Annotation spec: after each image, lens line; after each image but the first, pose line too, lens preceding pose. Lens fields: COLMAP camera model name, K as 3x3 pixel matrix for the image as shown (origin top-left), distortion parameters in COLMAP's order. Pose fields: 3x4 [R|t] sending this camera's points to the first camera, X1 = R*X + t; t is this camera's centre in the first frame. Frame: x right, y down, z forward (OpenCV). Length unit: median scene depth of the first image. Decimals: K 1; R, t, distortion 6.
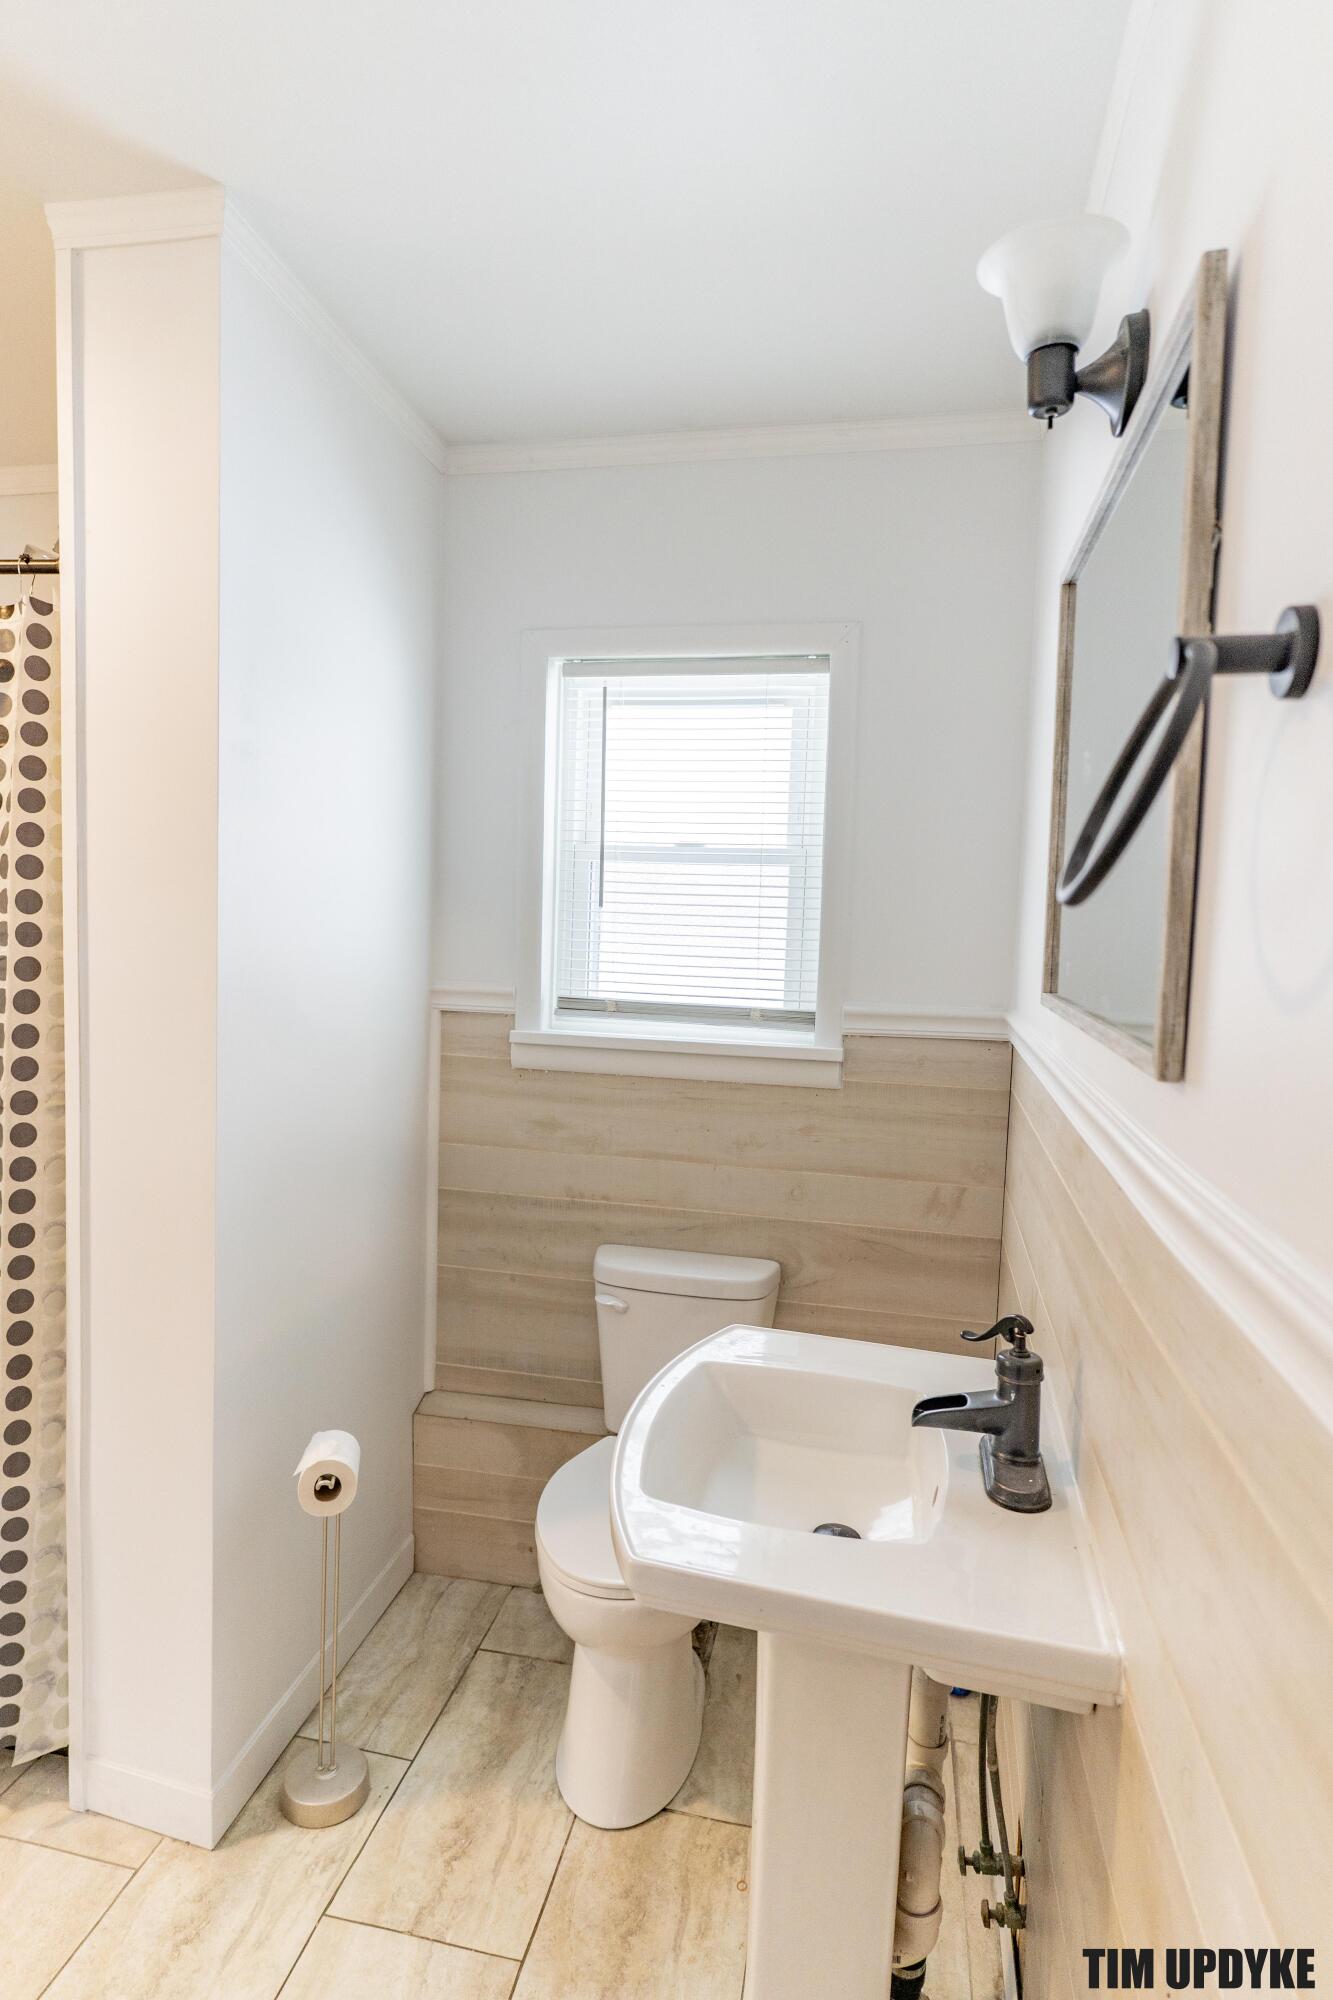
lens RADIAL K [[1095.9, 0, 666.5], [0, 1095.9, 1000.0], [0, 0, 1]] dist [-0.000952, -0.000402]
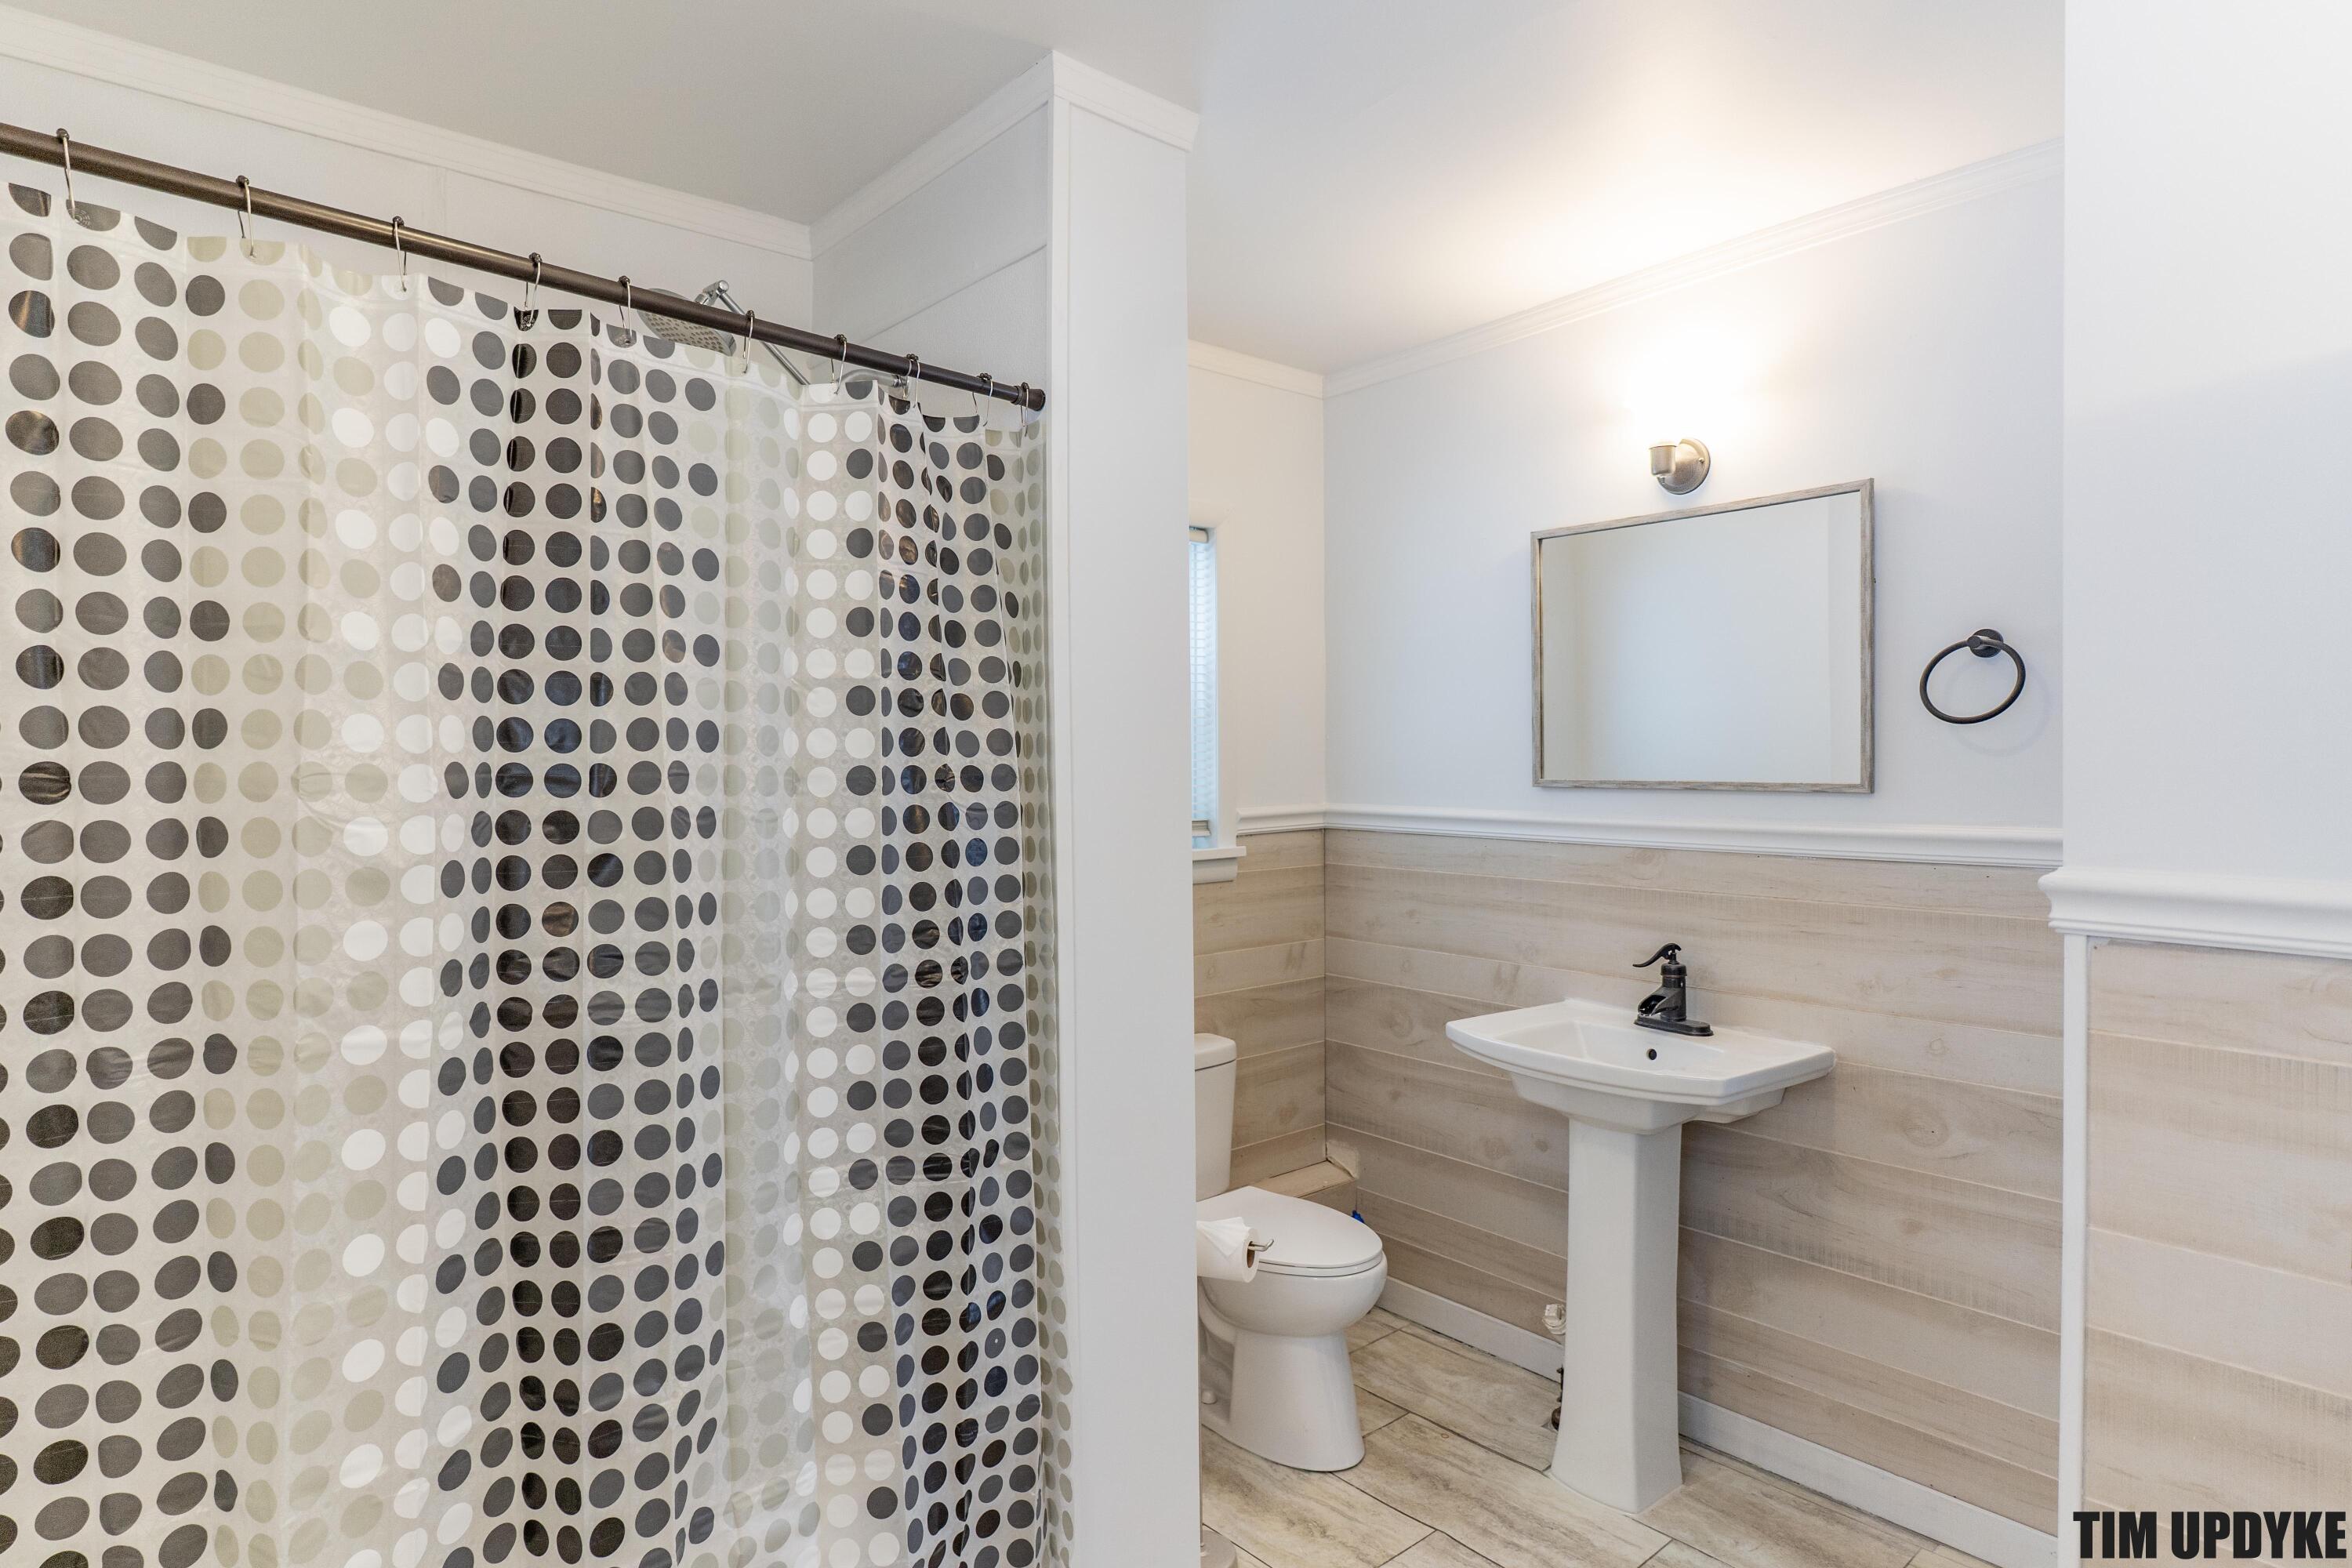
lens RADIAL K [[1288.7, 0, 1176.0], [0, 1288.7, 784.0], [0, 0, 1]] dist [-0.000952, -0.000402]
pose [[0.594097, -0.047584, 0.802985, -1.059030], [0.082605, 0.996580, -0.002060, -0.029402], [-0.800141, 0.067555, 0.595996, 0.183591]]
